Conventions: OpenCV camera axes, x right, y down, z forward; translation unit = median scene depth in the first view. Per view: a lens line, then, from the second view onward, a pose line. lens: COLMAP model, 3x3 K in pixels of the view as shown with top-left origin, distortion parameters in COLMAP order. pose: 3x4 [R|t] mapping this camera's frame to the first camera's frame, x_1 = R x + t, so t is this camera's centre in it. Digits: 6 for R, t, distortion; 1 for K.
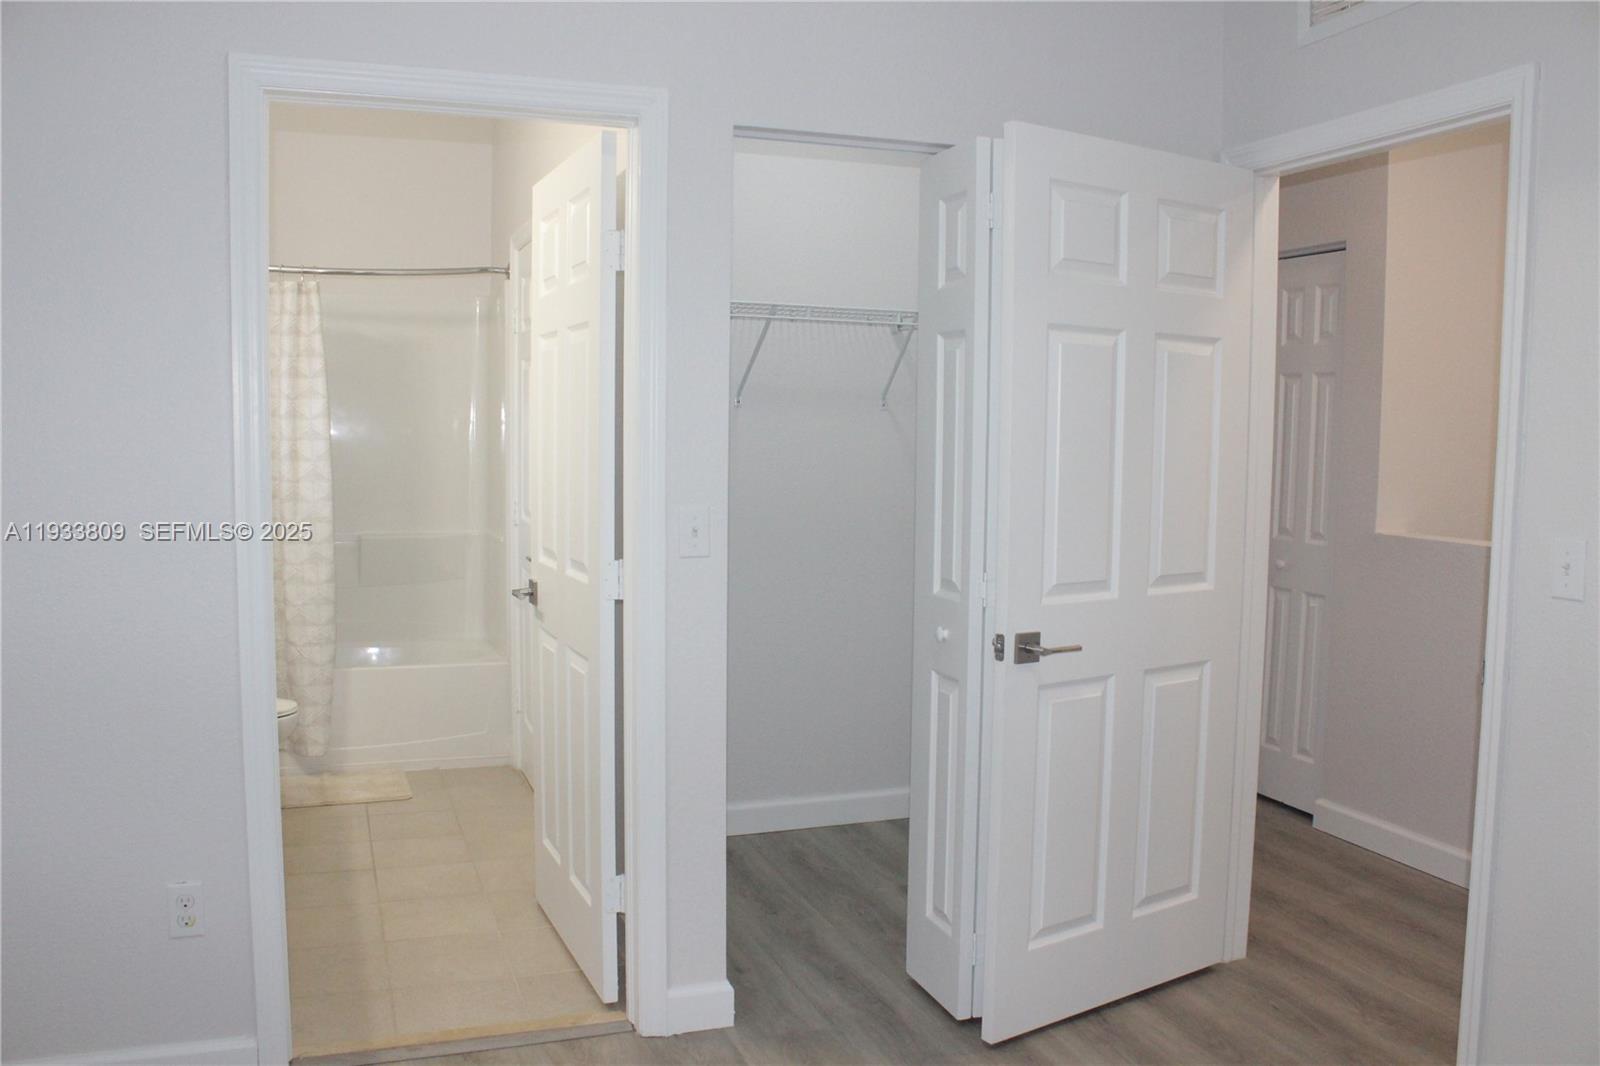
lens RADIAL K [[1327.8, 0, 799.3], [0, 1327.8, 534.2], [0, 0, 1]] dist [-0.164620, 0.148441]
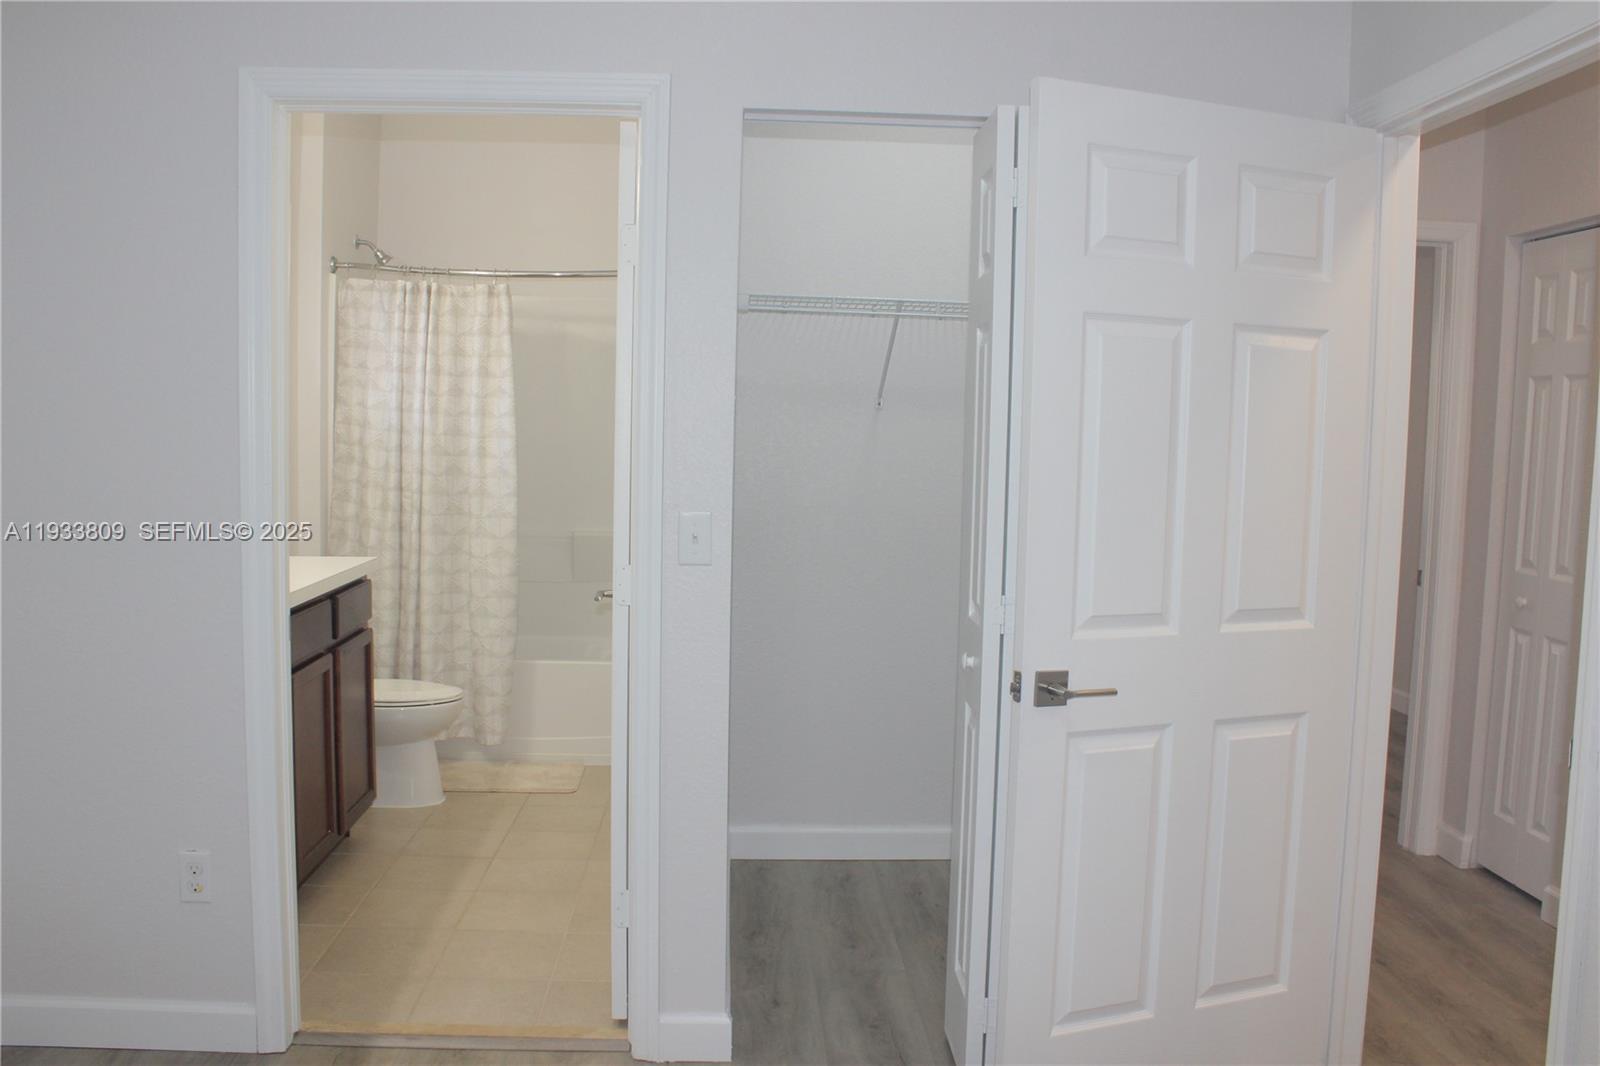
lens RADIAL K [[1327.8, 0, 799.3], [0, 1327.8, 534.2], [0, 0, 1]] dist [-0.164620, 0.148441]
pose [[0.957018, 0.034485, -0.287973, 0.238382], [-0.036371, 0.999338, -0.001199, -0.004845], [0.287741, 0.011622, 0.957638, 0.102751]]
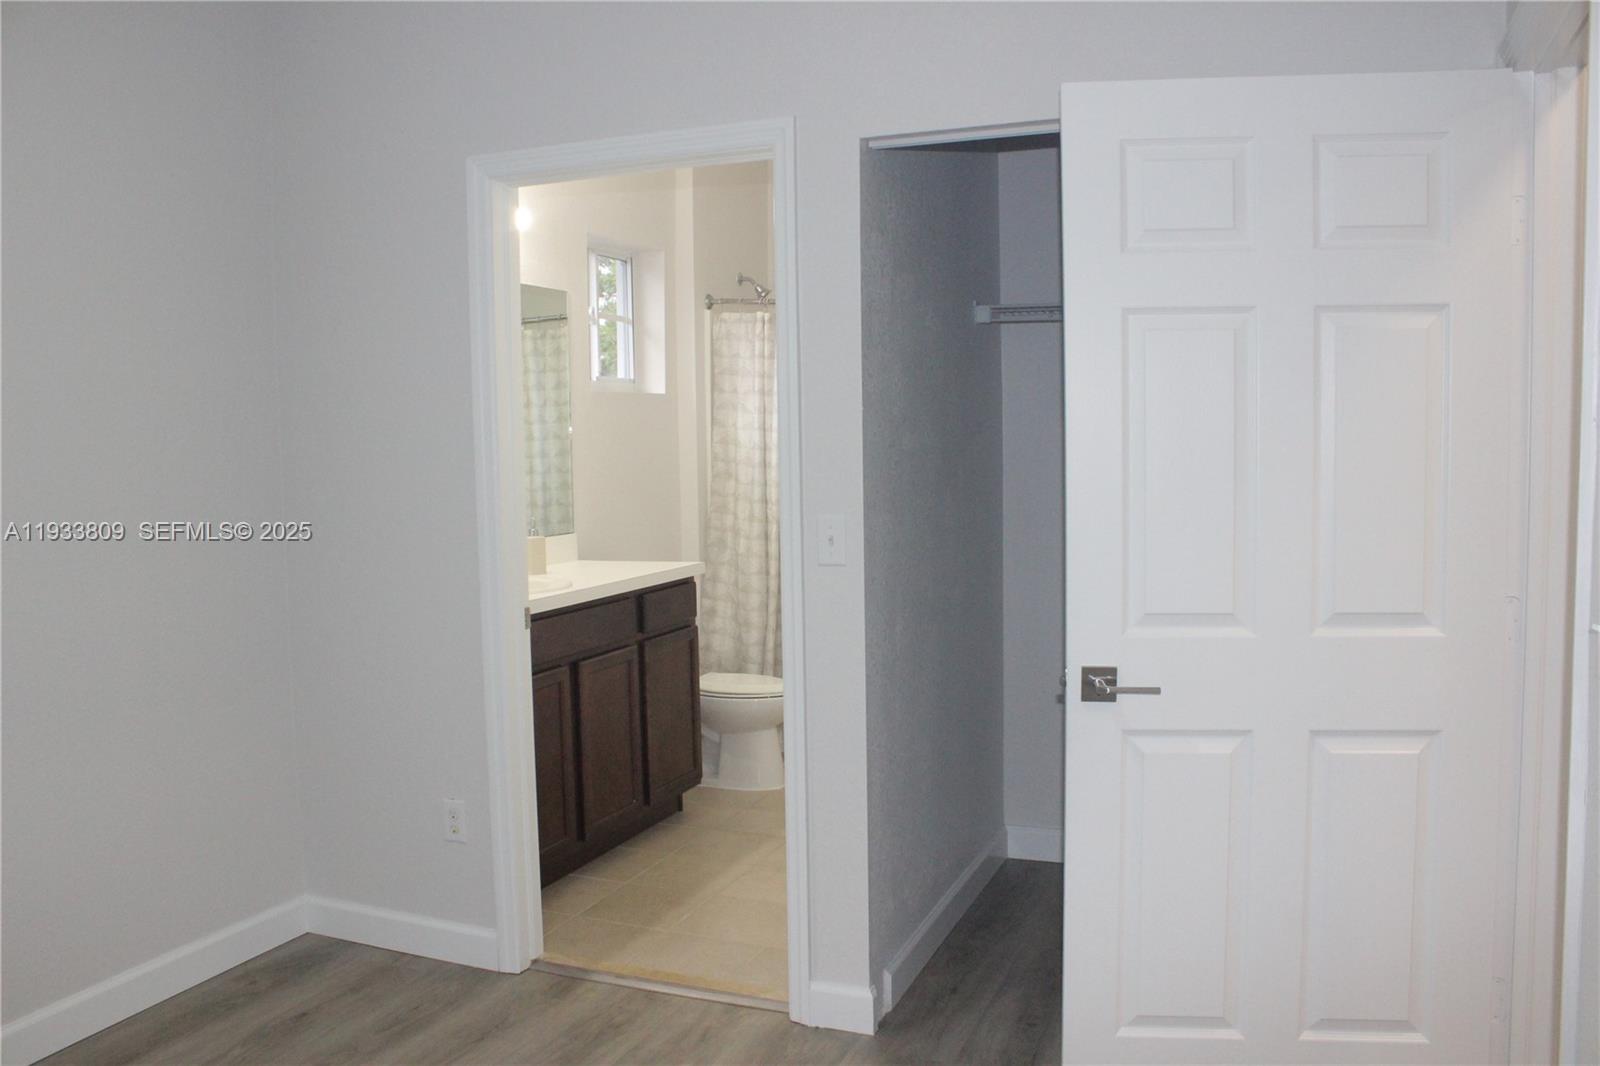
lens RADIAL K [[1324.3, 0, 803.4], [0, 1324.3, 533.4], [0, 0, 1]] dist [-0.160498, 0.136472]
pose [[0.748518, 0.024327, -0.662668, 0.527668], [-0.029787, 0.999552, 0.003048, -0.008568], [0.662445, 0.017457, 0.748907, 0.199111]]
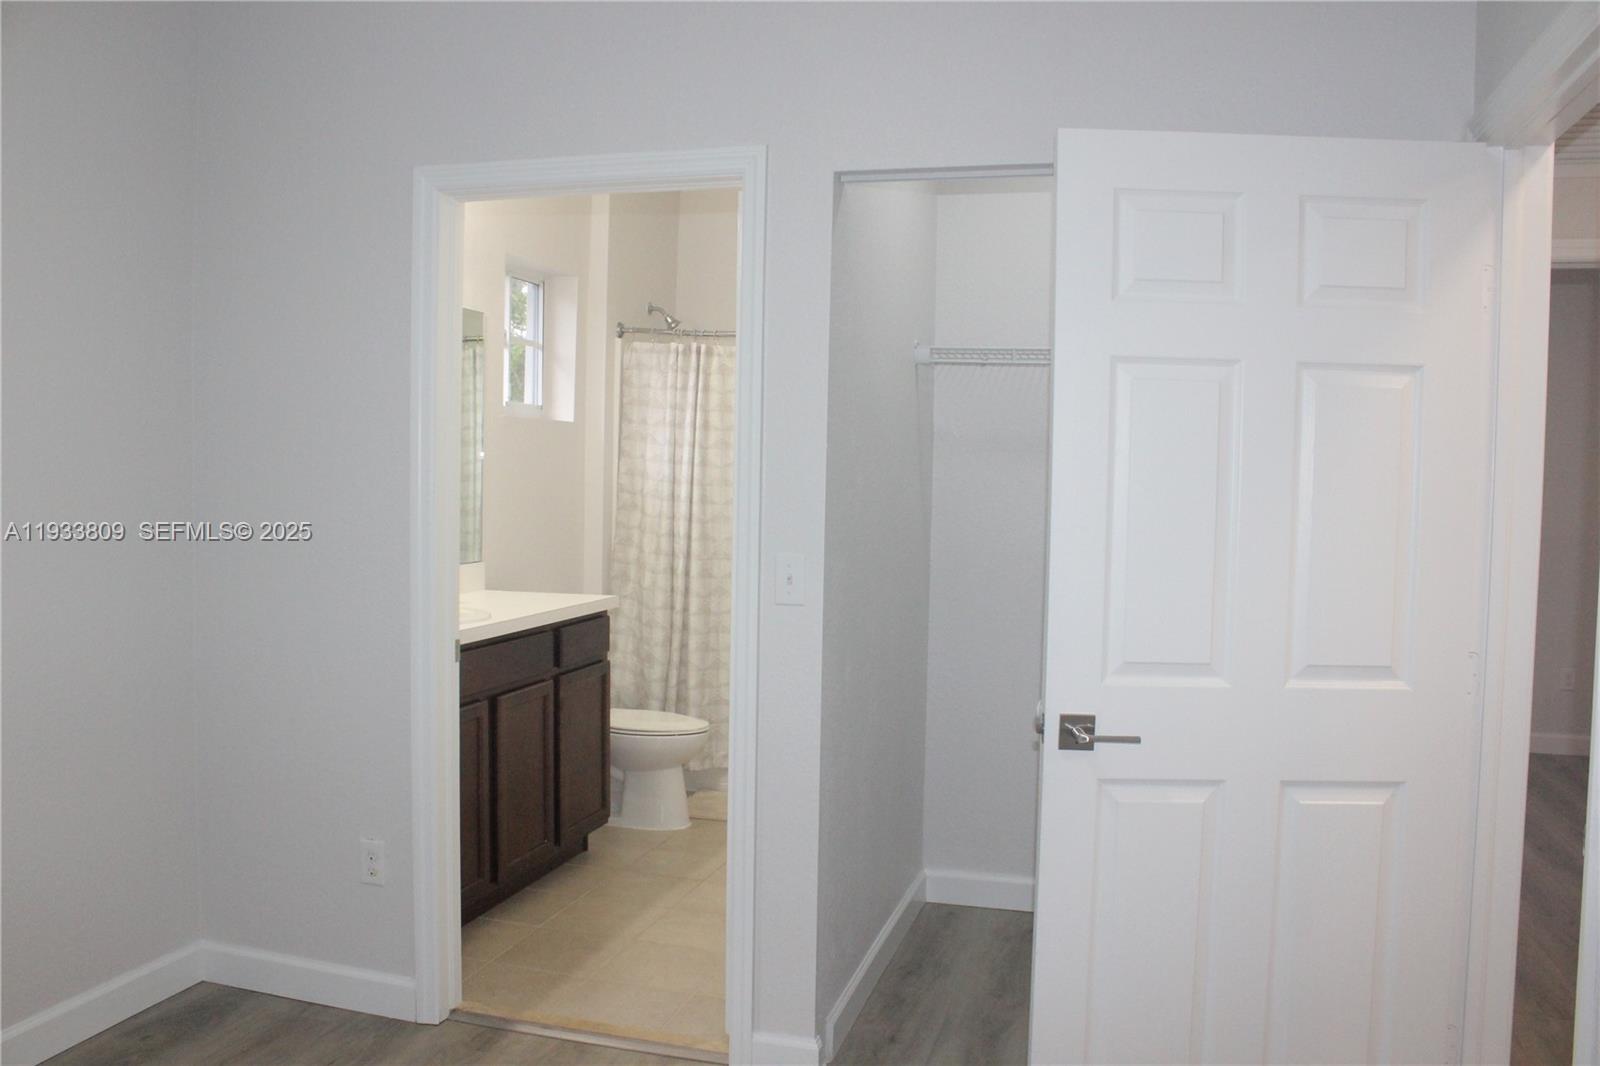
lens RADIAL K [[1324.3, 0, 803.4], [0, 1324.3, 533.4], [0, 0, 1]] dist [-0.160498, 0.136472]
pose [[0.816327, 0.031422, -0.576735, 0.457316], [-0.058198, 0.997912, -0.028006, -0.007999], [0.574651, 0.056427, 0.816451, 0.170005]]
